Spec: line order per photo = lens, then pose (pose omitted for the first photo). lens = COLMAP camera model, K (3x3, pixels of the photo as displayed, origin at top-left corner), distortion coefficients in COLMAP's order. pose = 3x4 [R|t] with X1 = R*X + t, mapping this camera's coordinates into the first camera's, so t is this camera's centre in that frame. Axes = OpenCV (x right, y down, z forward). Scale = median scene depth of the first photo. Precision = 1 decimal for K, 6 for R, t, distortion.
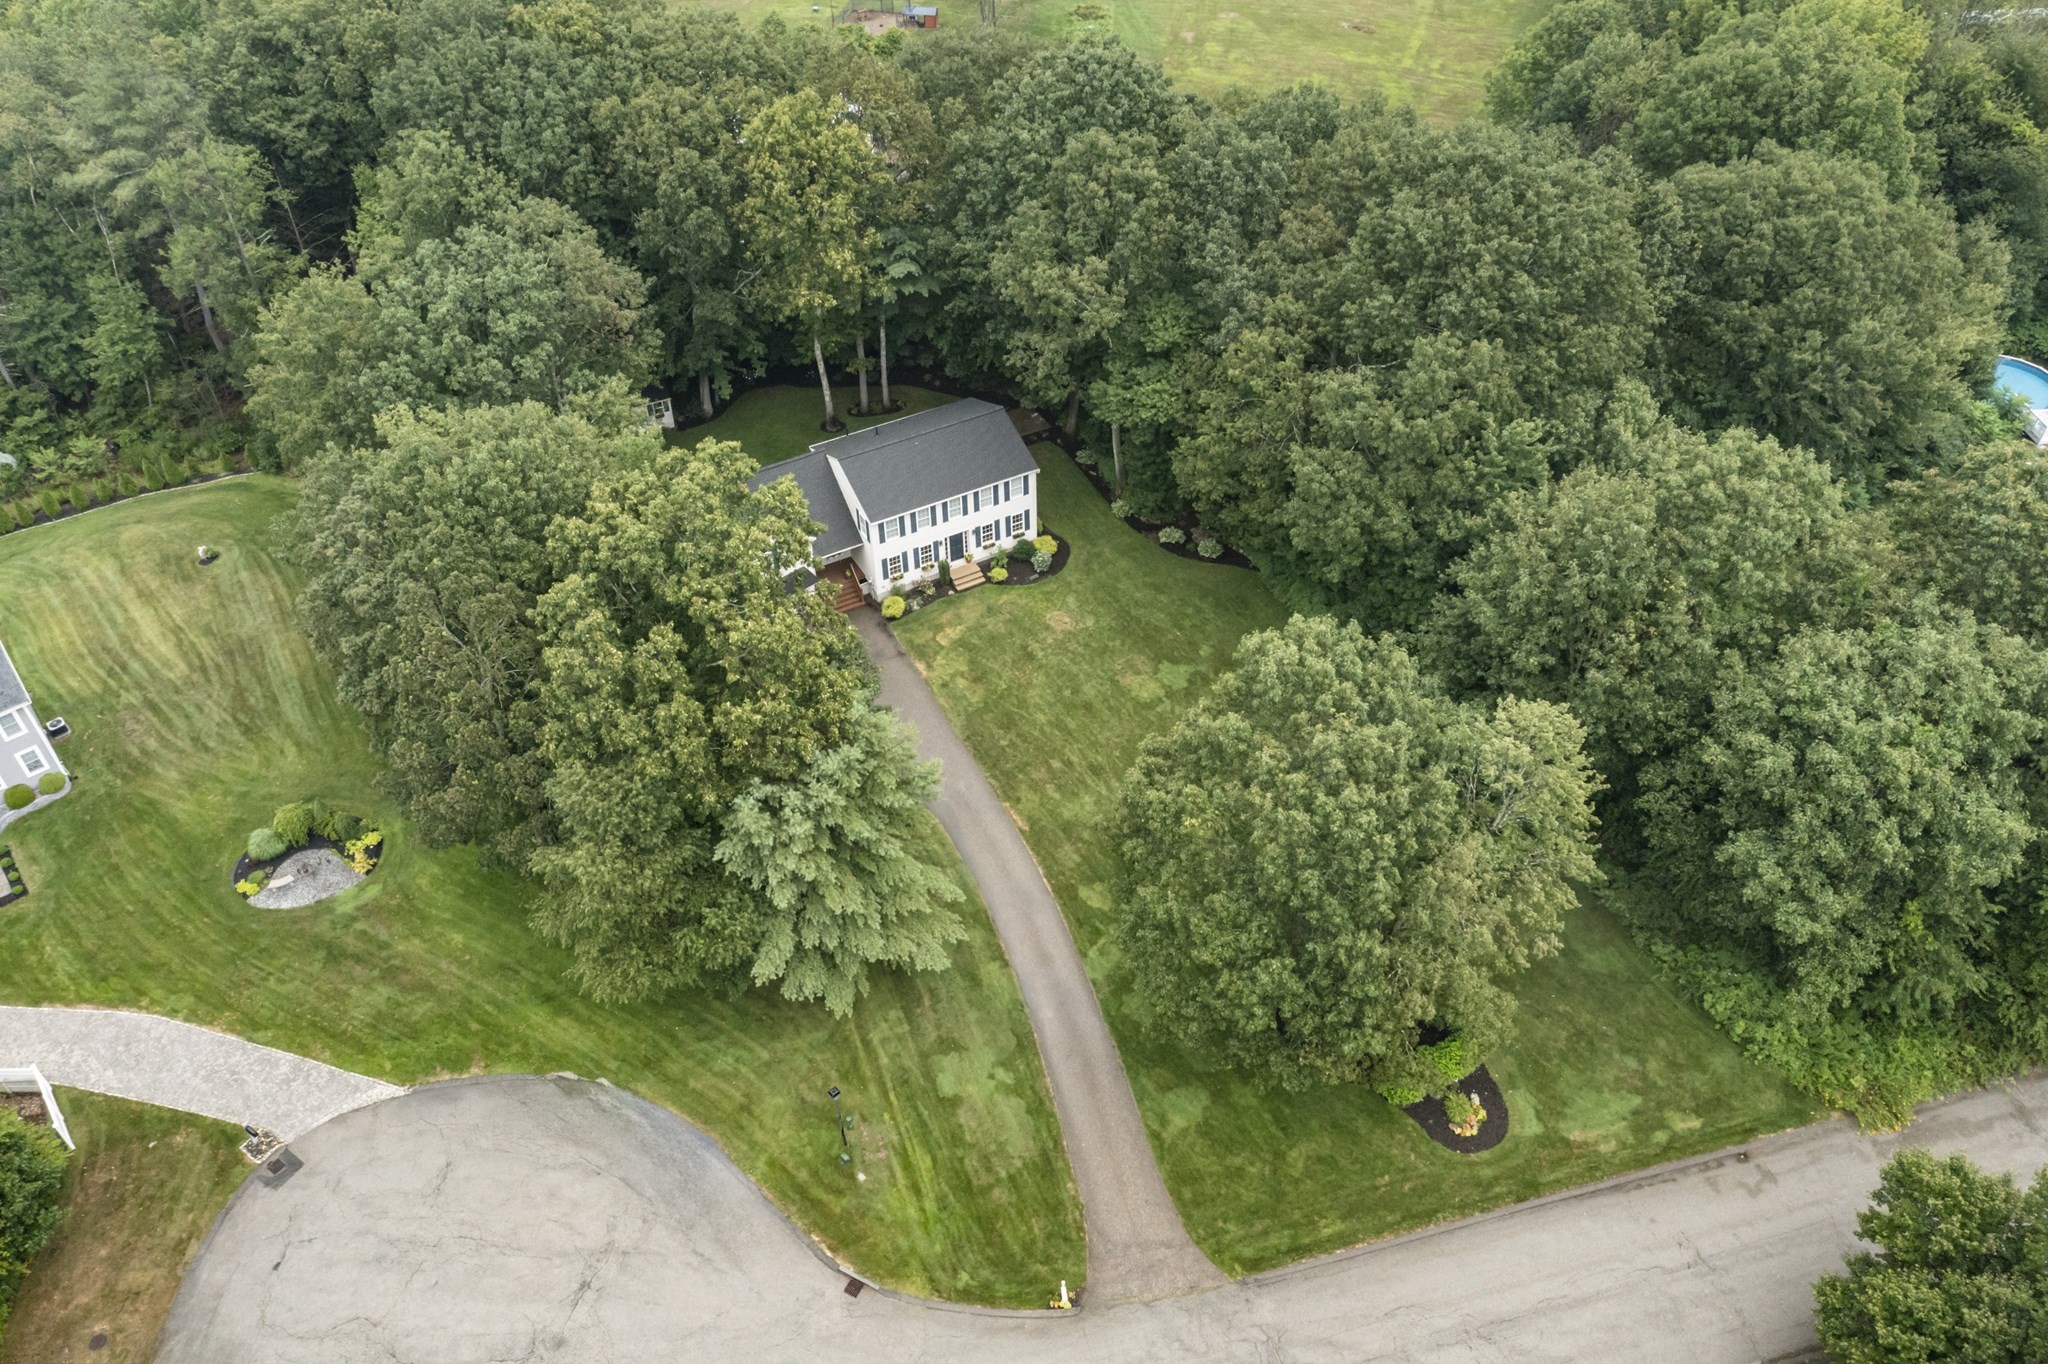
lens RADIAL K [[1633.1, 0, 1024.0], [0, 1633.1, 682.0], [0, 0, 1]] dist [-0.011214, -0.012310]
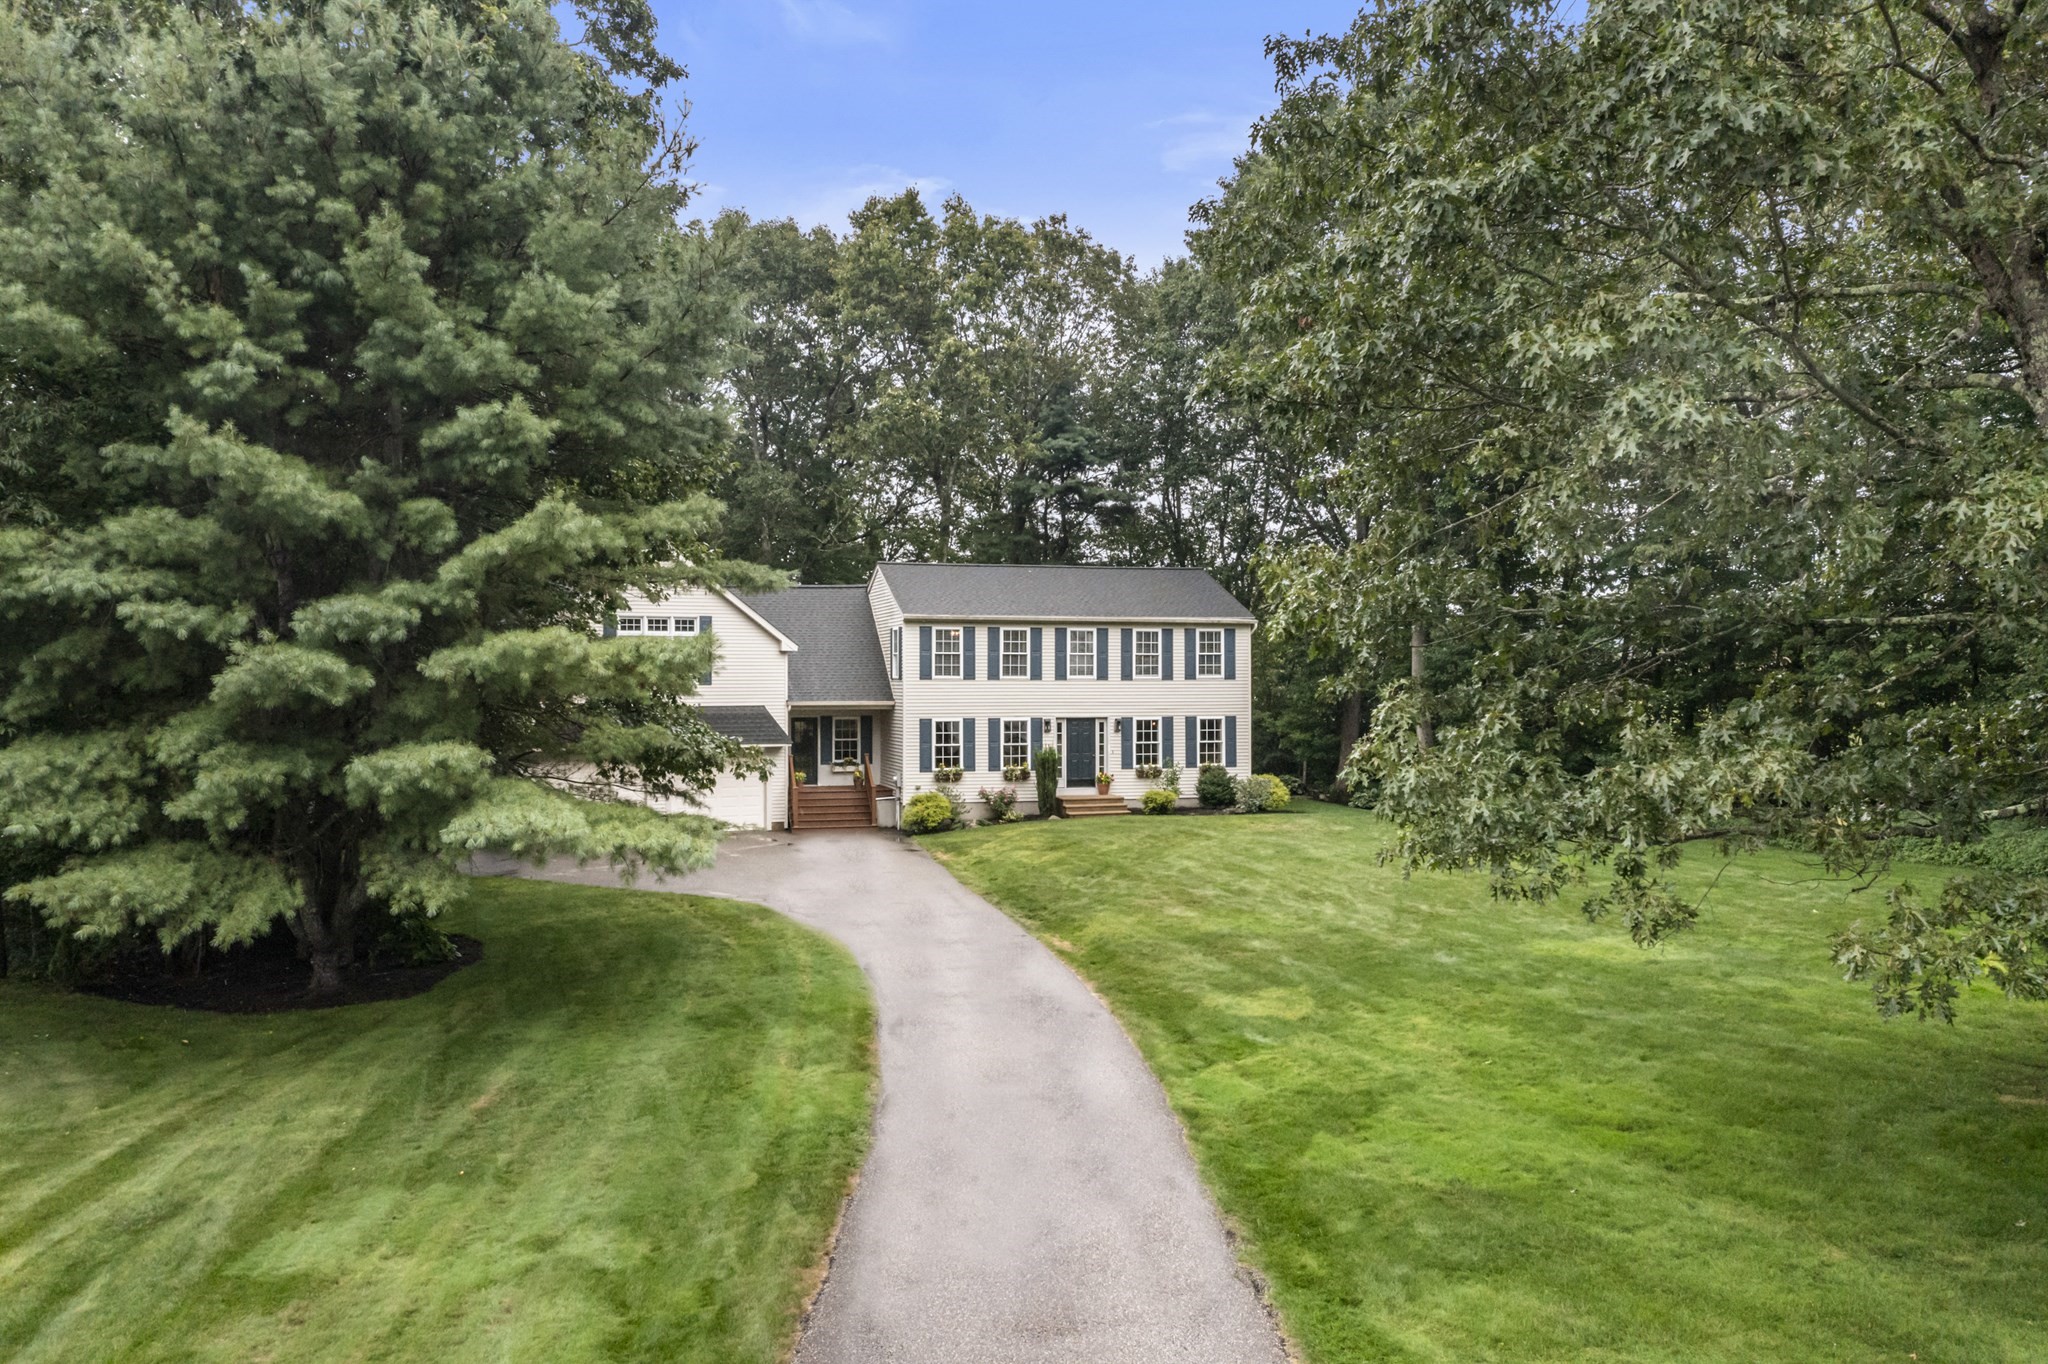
lens RADIAL K [[1633.1, 0, 1024.0], [0, 1633.1, 682.0], [0, 0, 1]] dist [-0.011214, -0.012310]
pose [[0.978114, 0.014972, -0.207529, 0.044281], [-0.157146, 0.706881, -0.689655, 0.247927], [0.136372, 0.707174, 0.693764, 0.651147]]
